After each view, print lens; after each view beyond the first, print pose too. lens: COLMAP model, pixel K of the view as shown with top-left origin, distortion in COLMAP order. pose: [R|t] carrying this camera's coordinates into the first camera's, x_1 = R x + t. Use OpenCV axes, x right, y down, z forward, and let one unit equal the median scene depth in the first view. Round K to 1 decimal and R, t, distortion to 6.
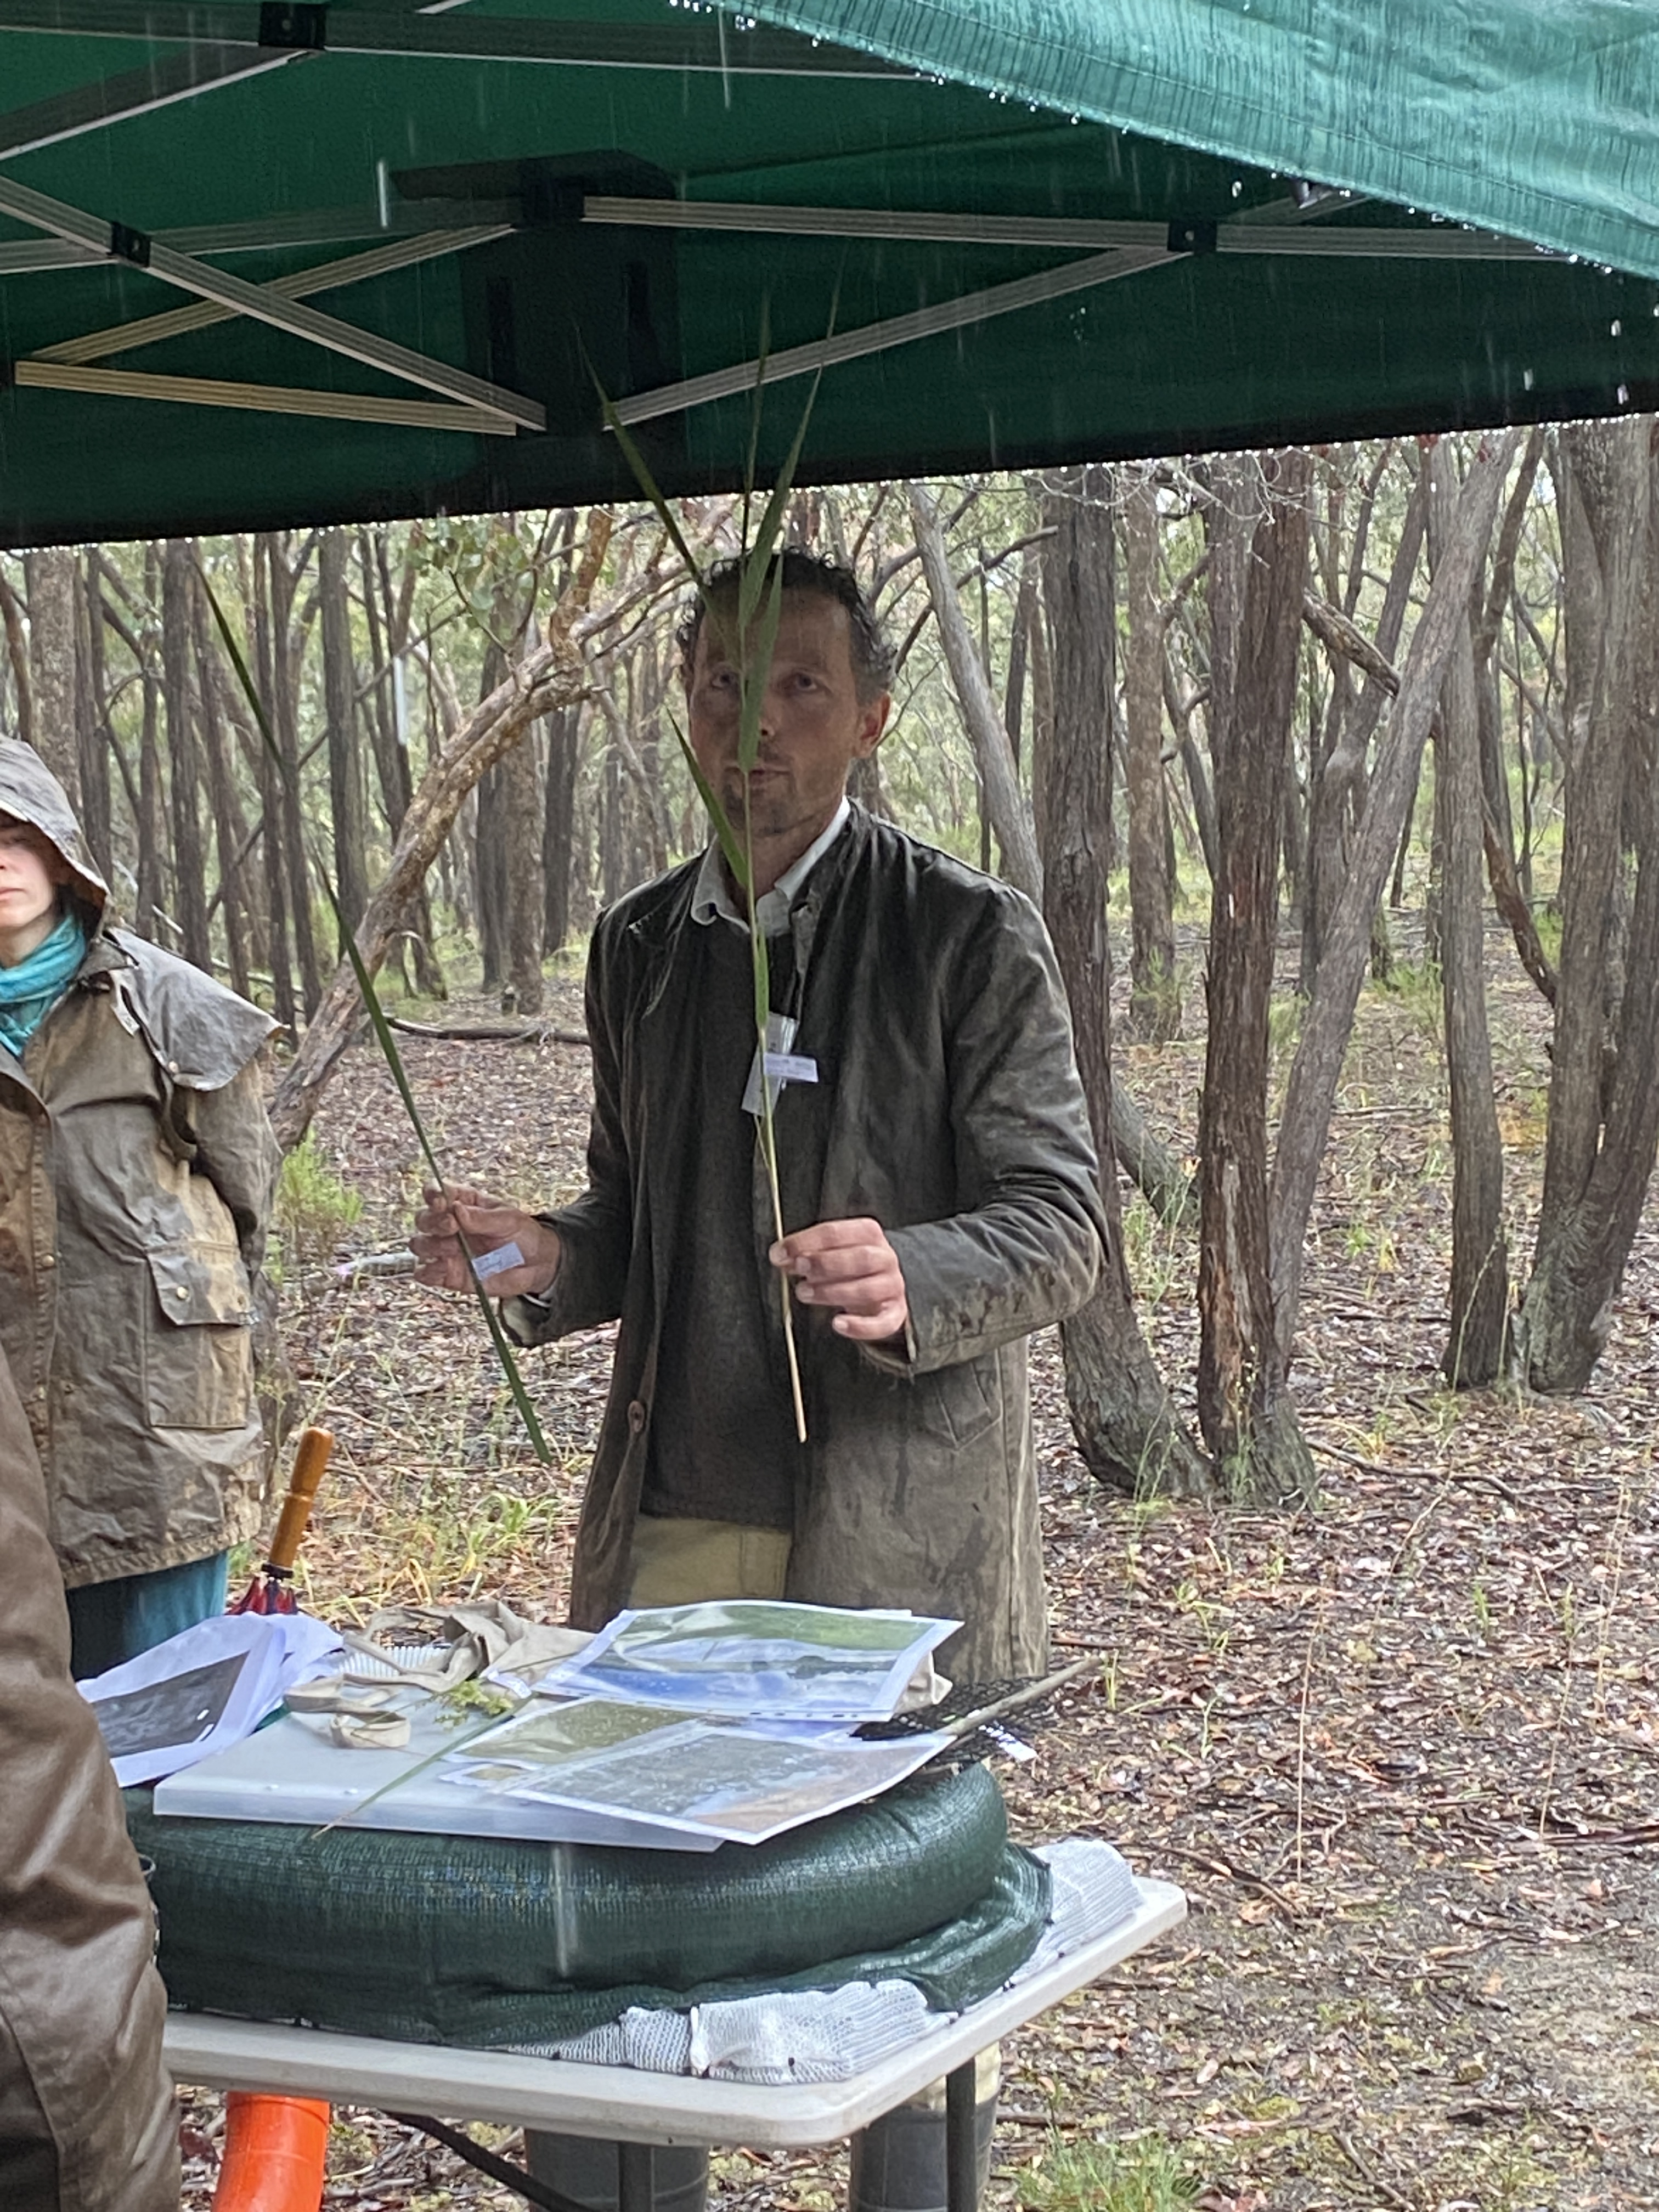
lens RADIAL K [[4332.3, 0, 829.4], [0, 4332.3, 1103.8], [0, 0, 1]] dist [0.106010, 0.000000]
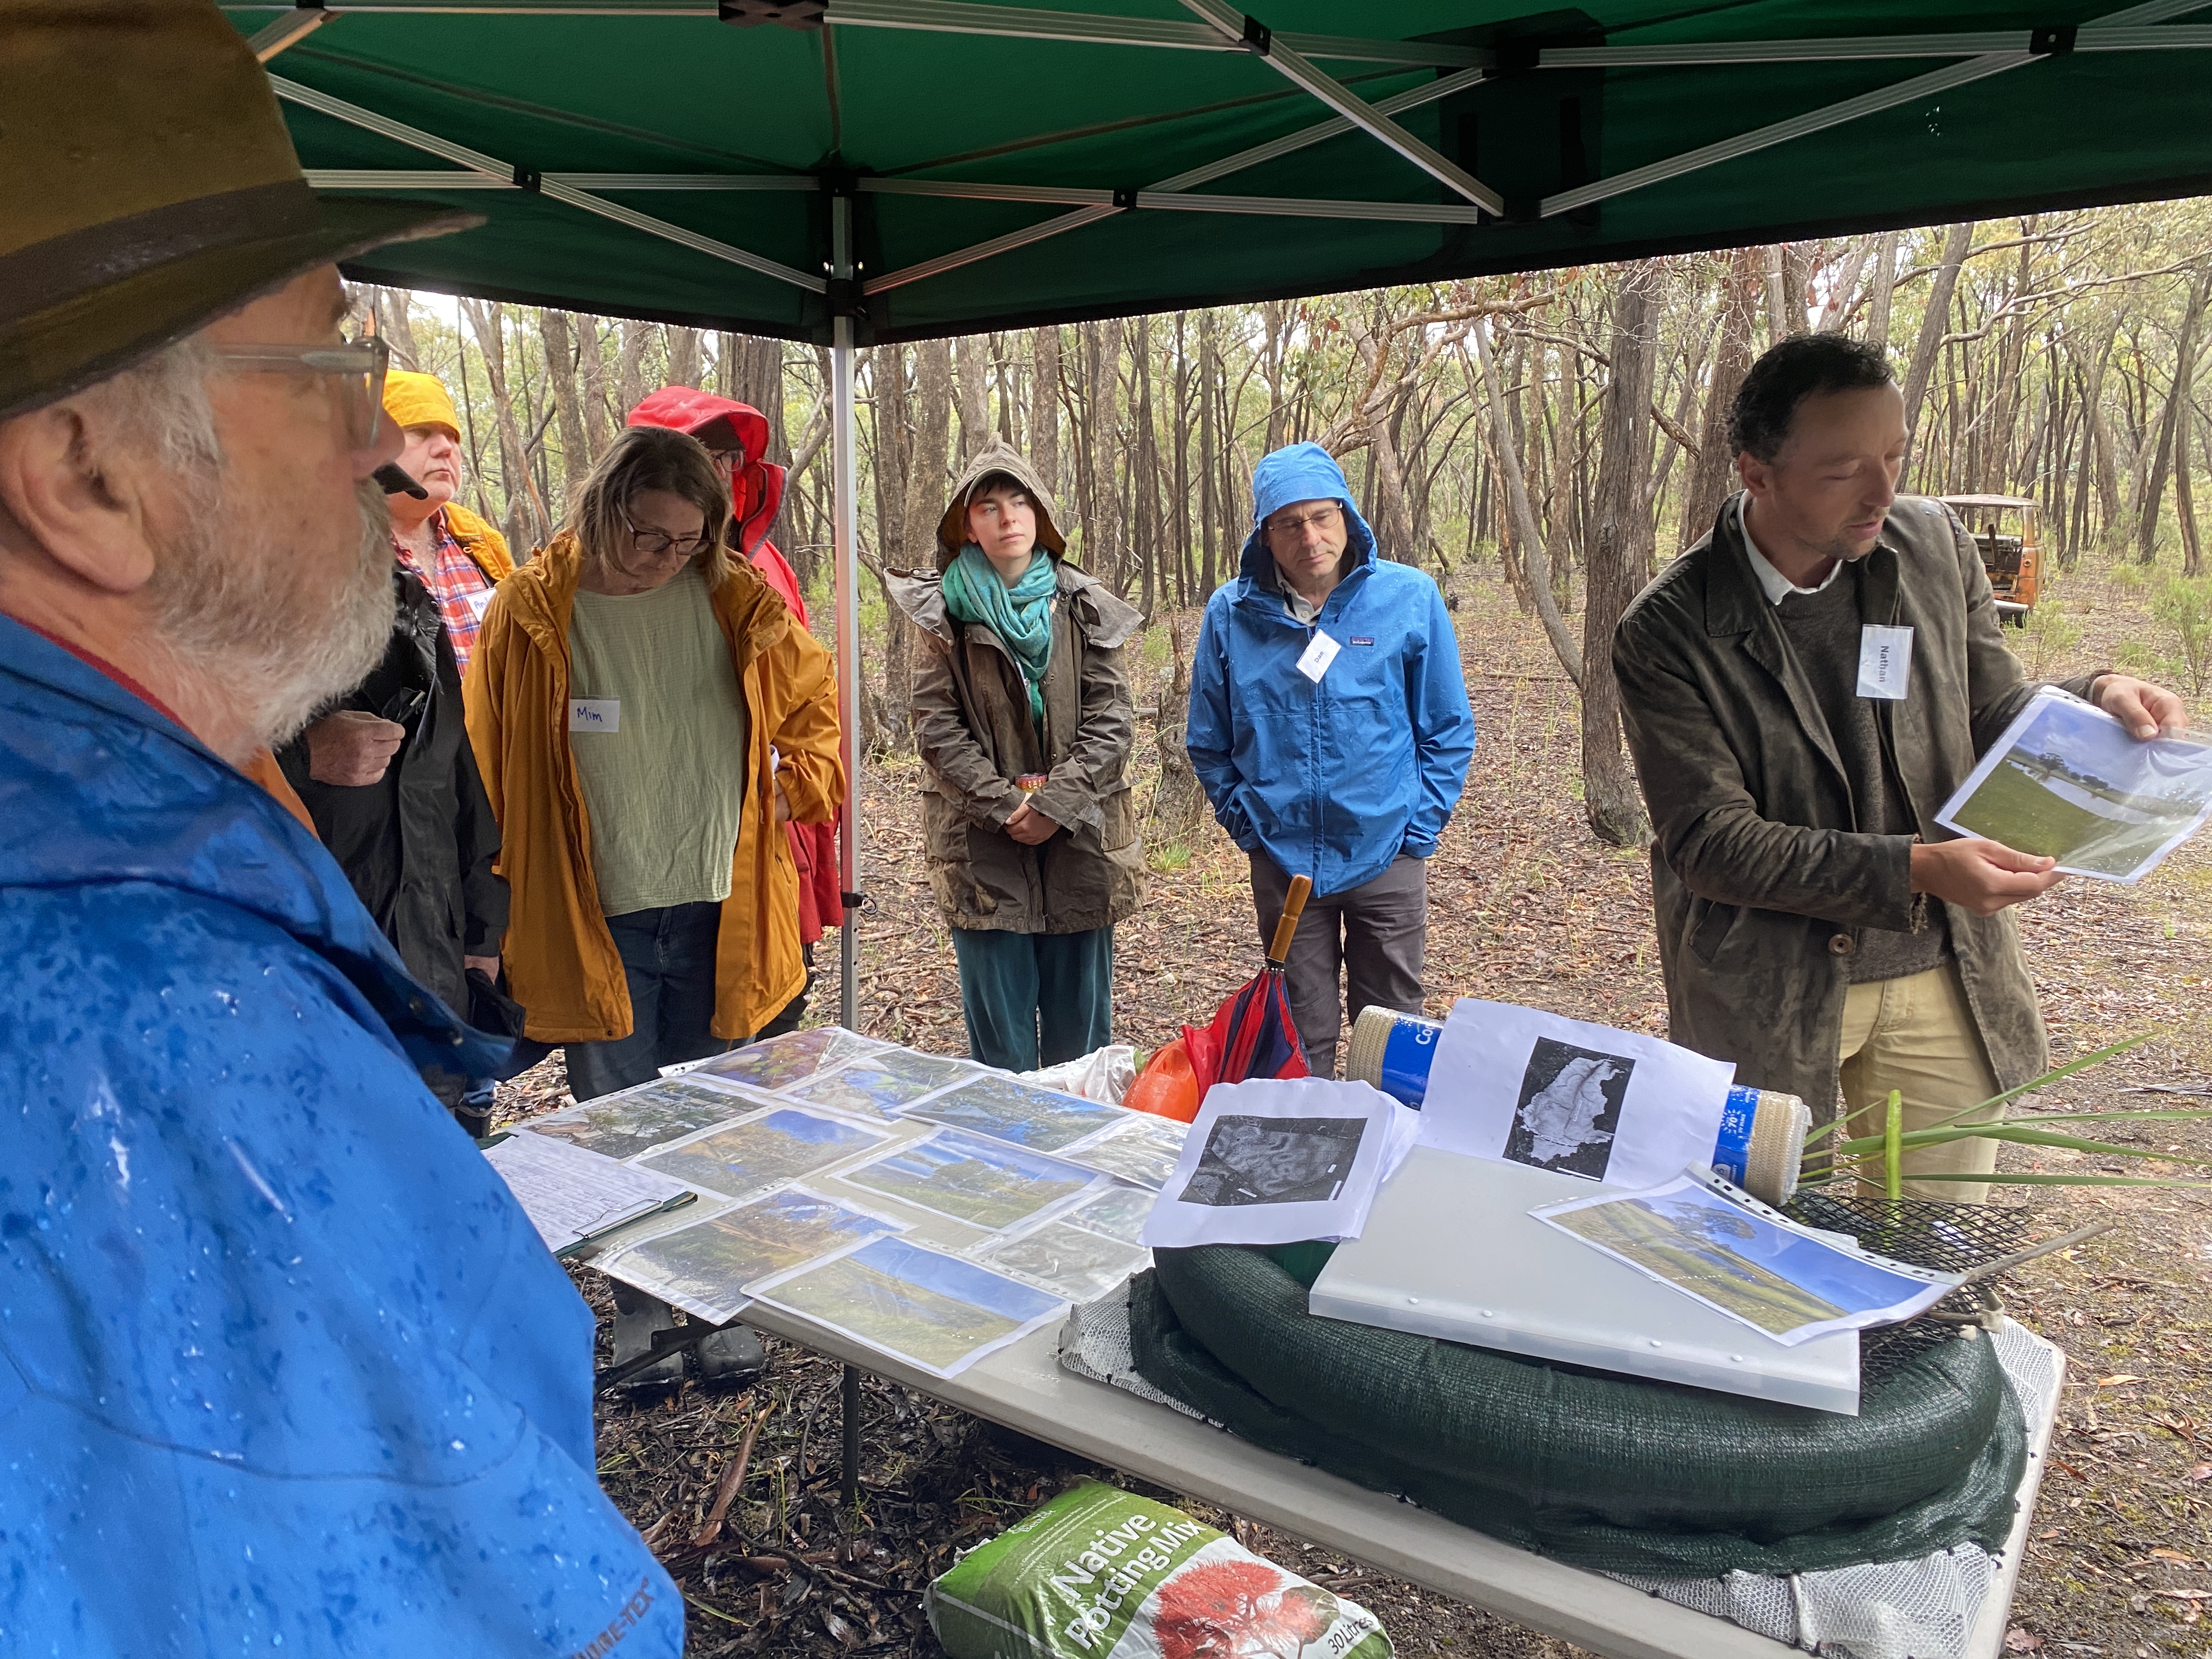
lens RADIAL K [[1689.1, 0, 1110.3], [0, 1689.1, 834.3], [0, 0, 1]] dist [0.001839, -0.011750]
pose [[0.987451, 0.048640, -0.150249, -0.099944], [-0.029756, 0.991651, 0.125468, -0.016350], [0.155098, -0.119422, 0.980654, 0.398634]]
